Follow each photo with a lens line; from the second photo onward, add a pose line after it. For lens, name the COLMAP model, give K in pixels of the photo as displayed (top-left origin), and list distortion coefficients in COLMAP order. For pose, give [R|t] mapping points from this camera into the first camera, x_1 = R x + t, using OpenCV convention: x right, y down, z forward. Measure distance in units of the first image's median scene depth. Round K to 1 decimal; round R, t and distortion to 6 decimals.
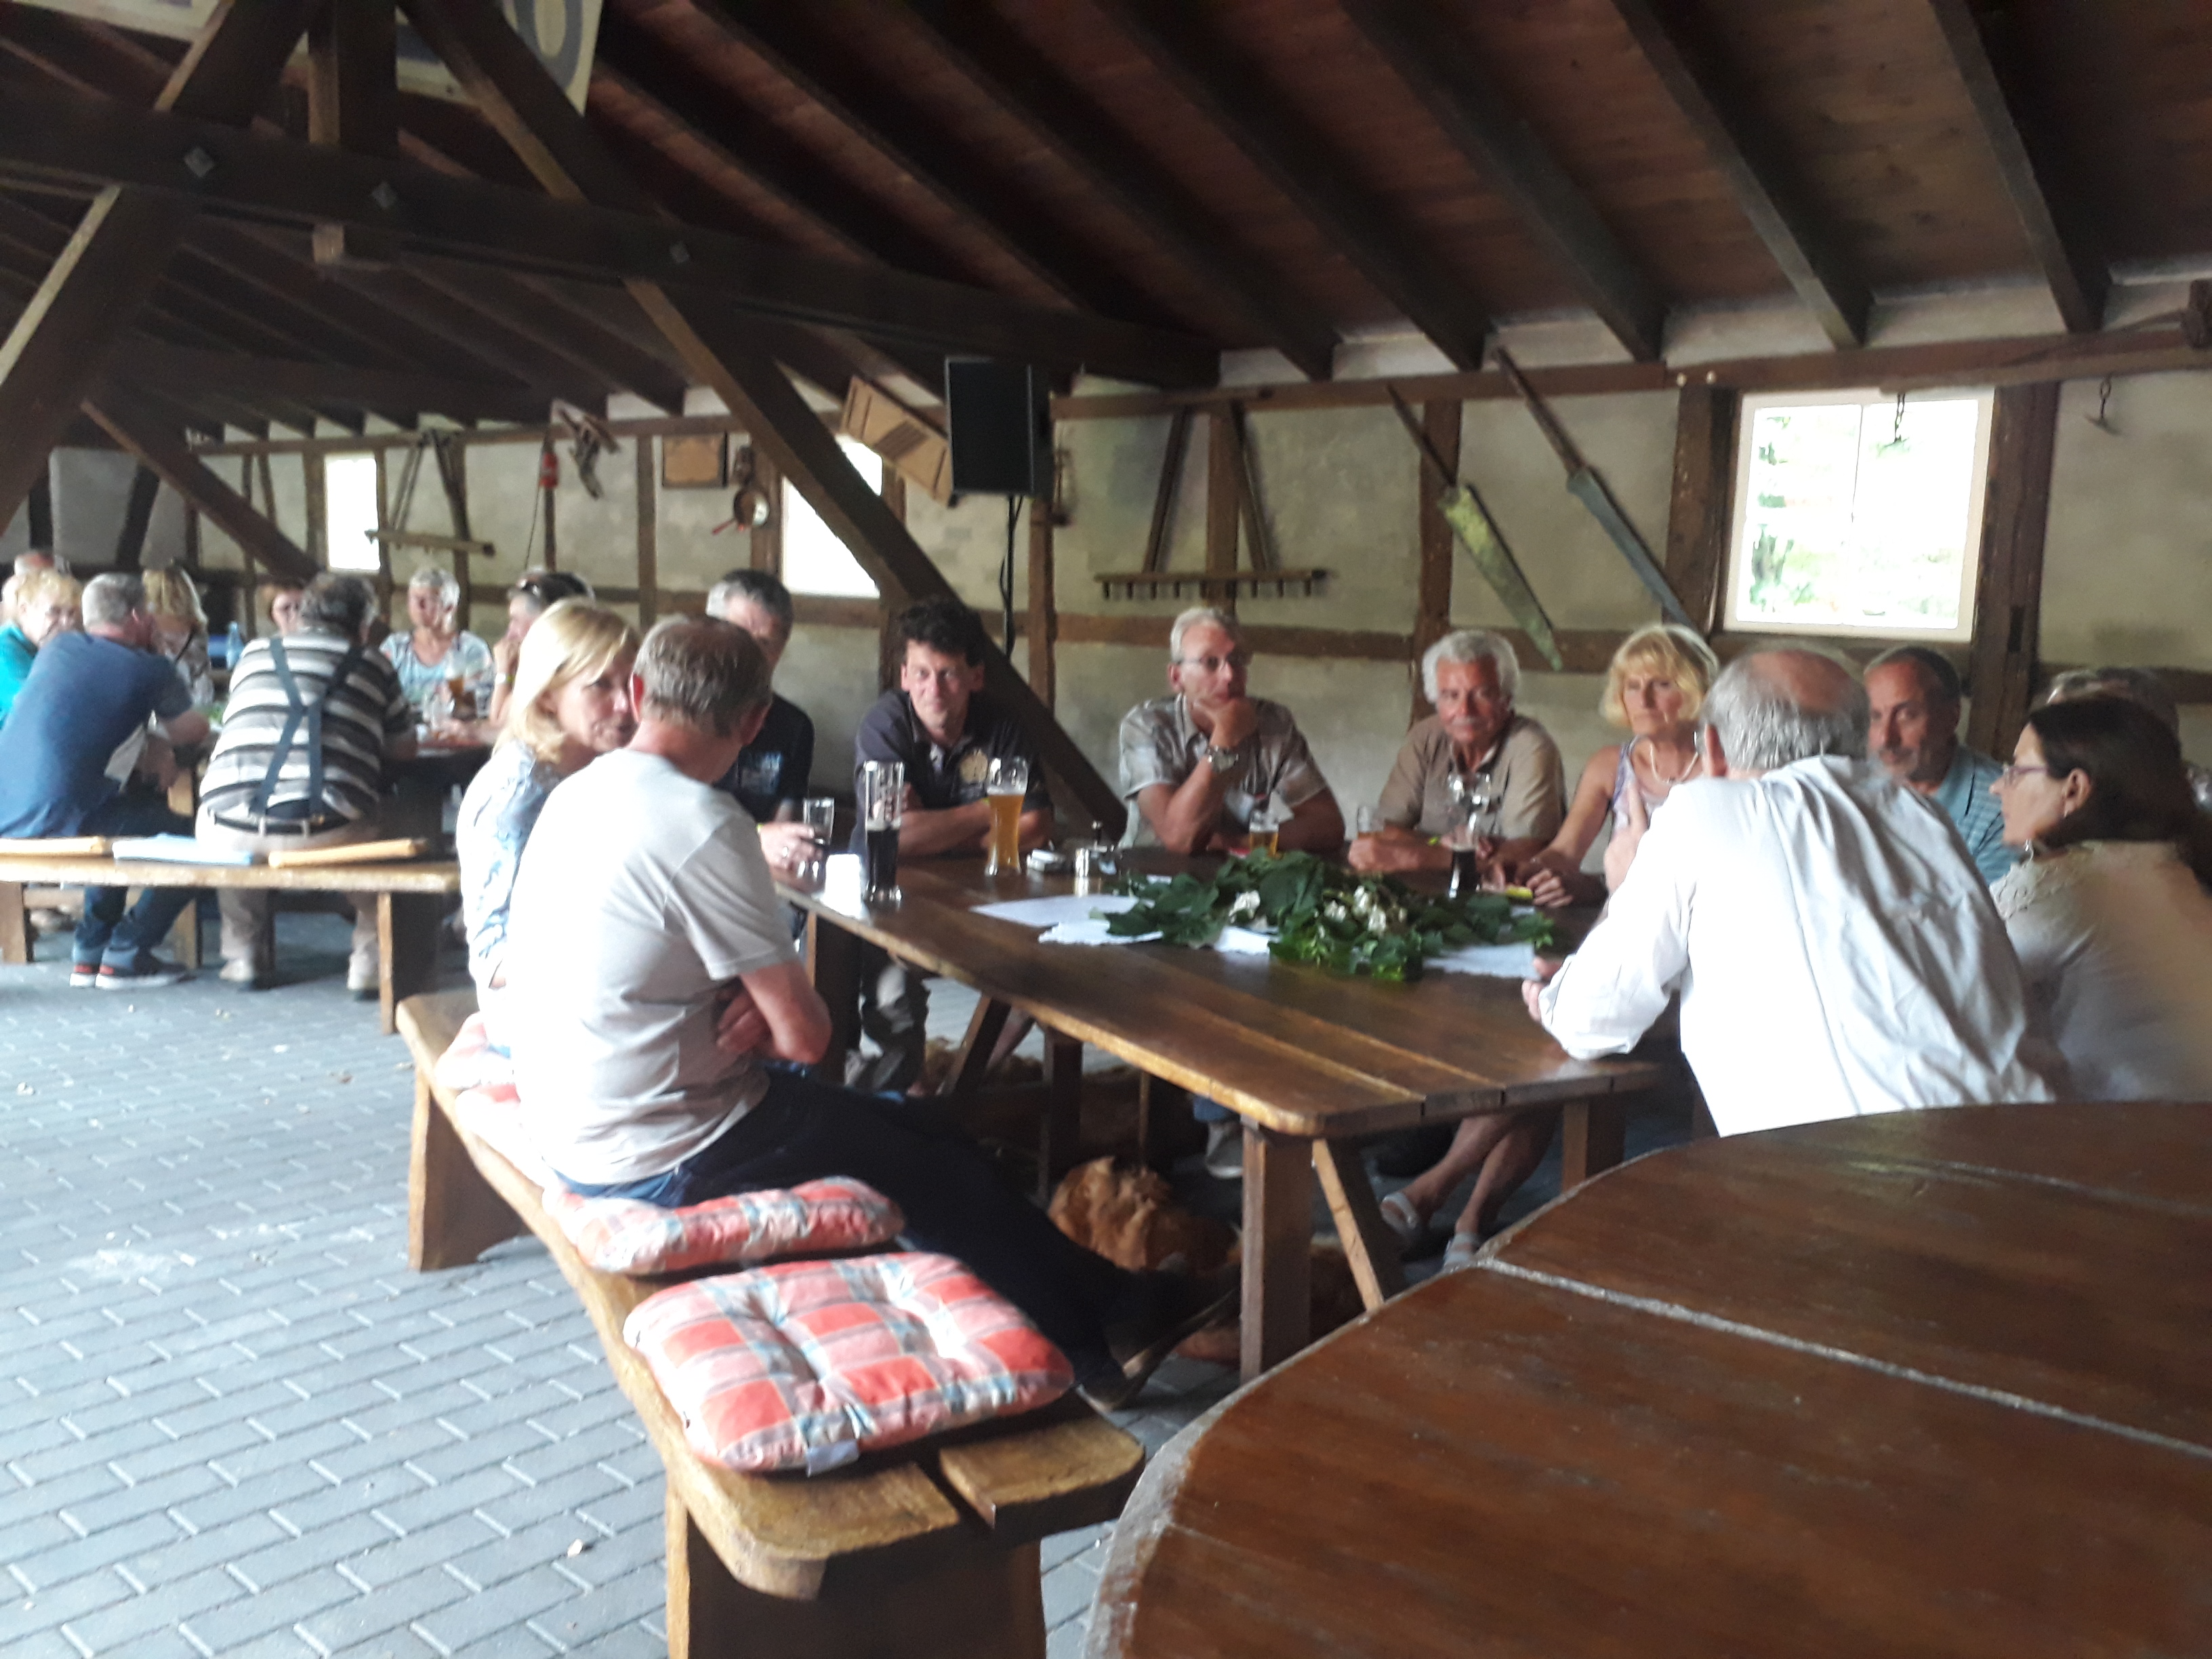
lens RADIAL K [[1828.3, 0, 1153.1], [0, 1828.3, 838.8], [0, 0, 1]] dist [0.164238, -0.375161]
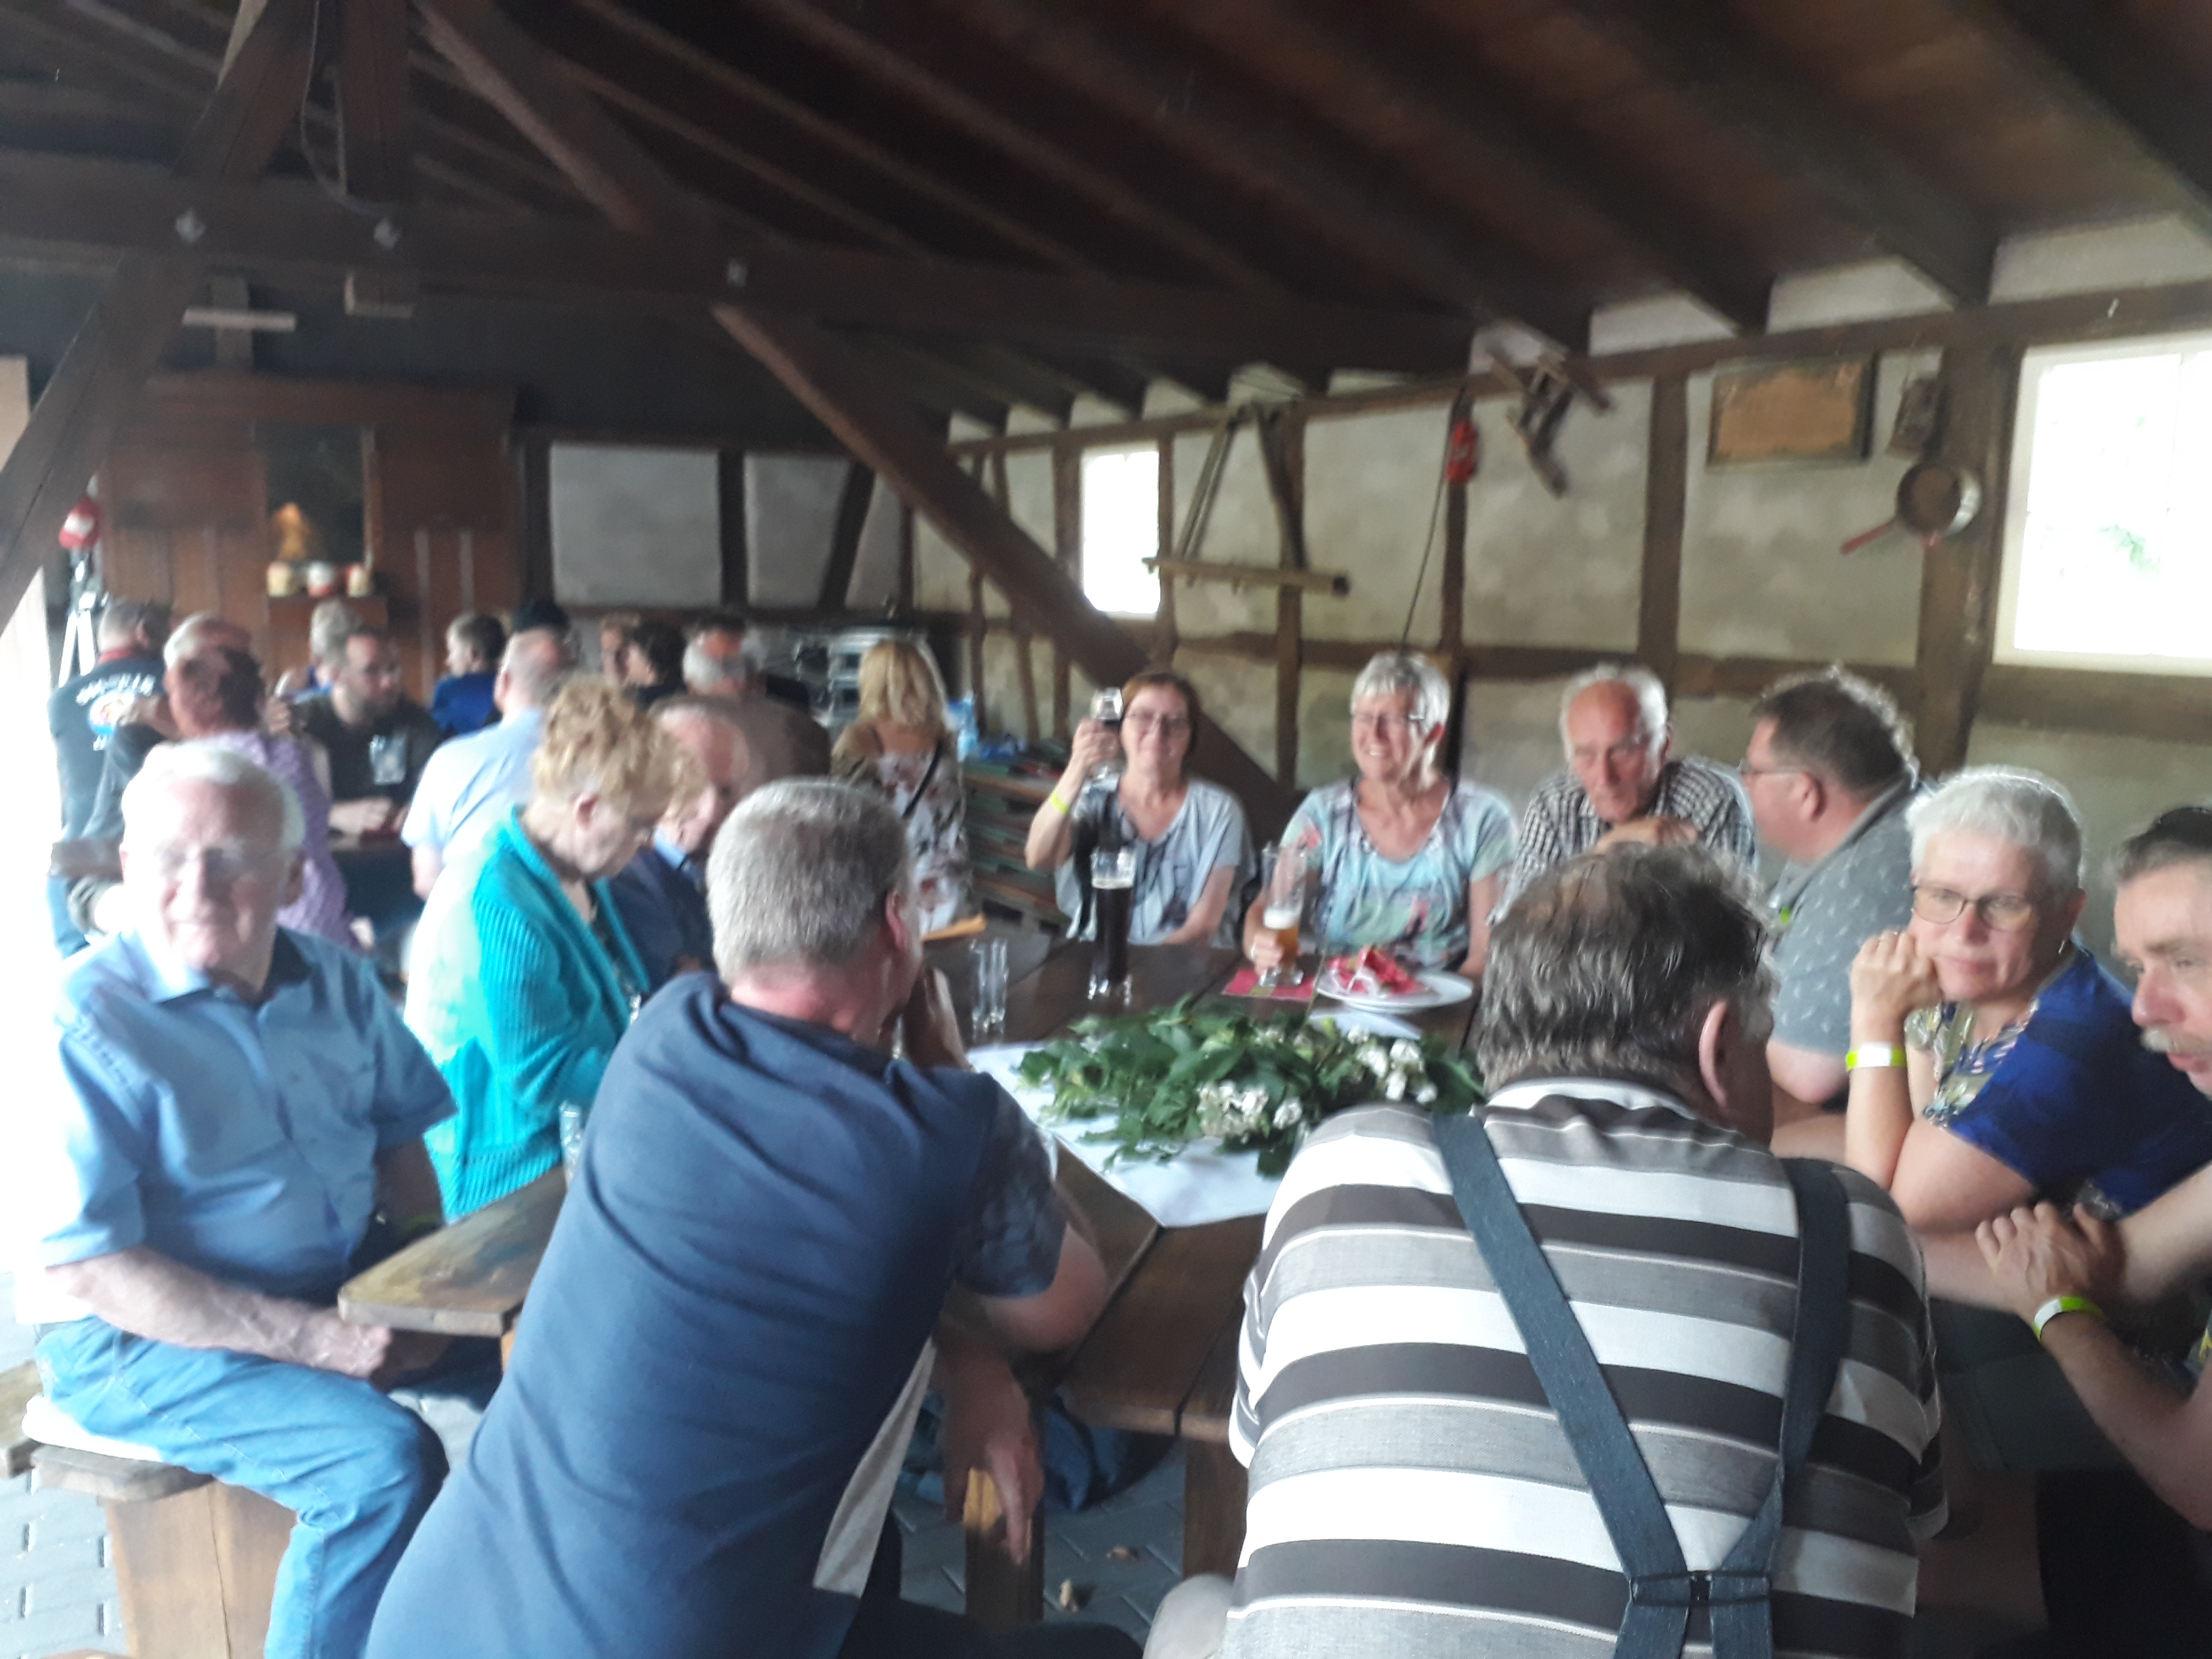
lens RADIAL K [[1828.3, 0, 1153.1], [0, 1828.3, 838.8], [0, 0, 1]] dist [0.164238, -0.375161]
pose [[0.948657, 0.021395, -0.315581, -0.245409], [-0.018272, 0.999750, 0.012851, -0.085000], [0.315777, -0.006424, 0.948812, 0.431002]]
